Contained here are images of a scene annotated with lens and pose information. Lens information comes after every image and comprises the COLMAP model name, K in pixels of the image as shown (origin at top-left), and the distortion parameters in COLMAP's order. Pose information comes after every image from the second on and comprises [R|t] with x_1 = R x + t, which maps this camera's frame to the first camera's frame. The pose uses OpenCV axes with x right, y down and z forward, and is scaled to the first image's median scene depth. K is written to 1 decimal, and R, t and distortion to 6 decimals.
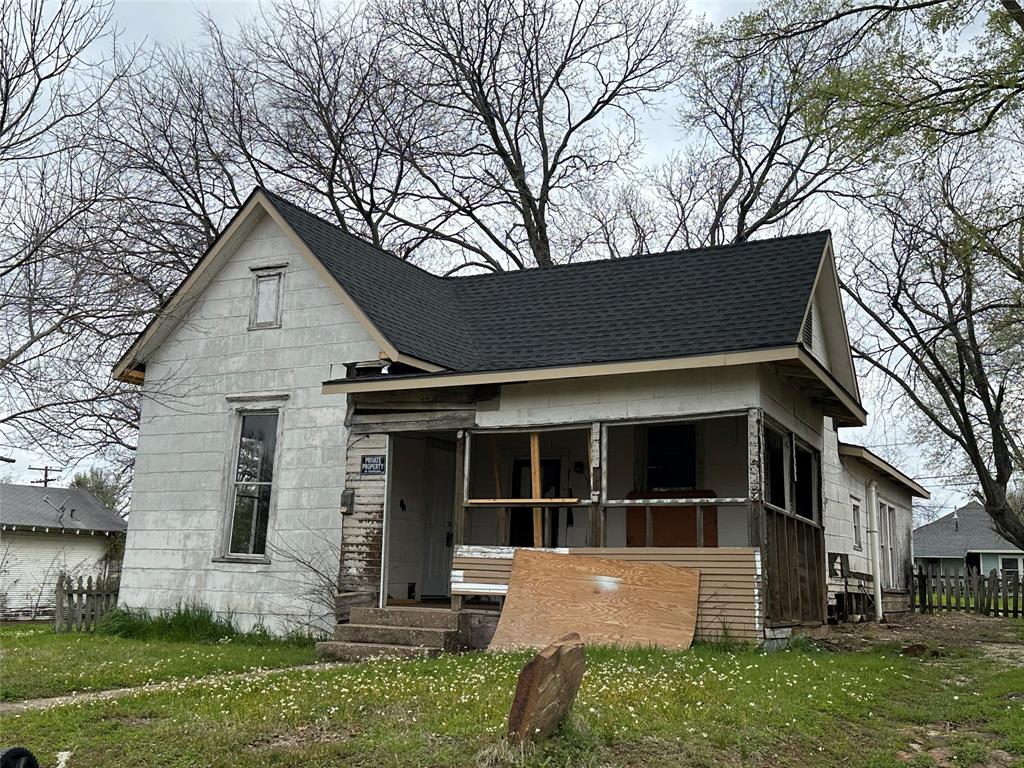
lens RADIAL K [[1059.9, 0, 512.0], [0, 1059.9, 384.0], [0, 0, 1]] dist [0.038002, 0.005184]
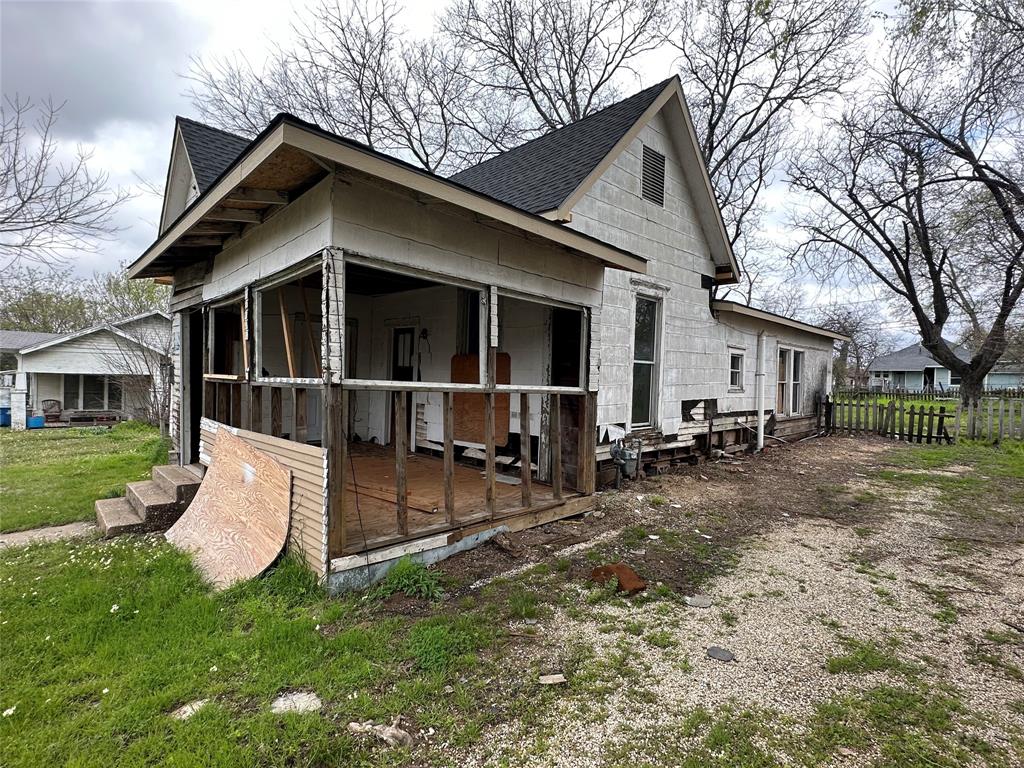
lens RADIAL K [[499.5, 0, 512.0], [0, 499.5, 384.0], [0, 0, 1]] dist [0.002291, 0.000142]
pose [[0.952472, -0.006488, -0.304558, 0.157524], [0.063928, 0.981767, 0.179015, 0.021117], [0.297843, -0.189977, 0.935520, 0.258572]]
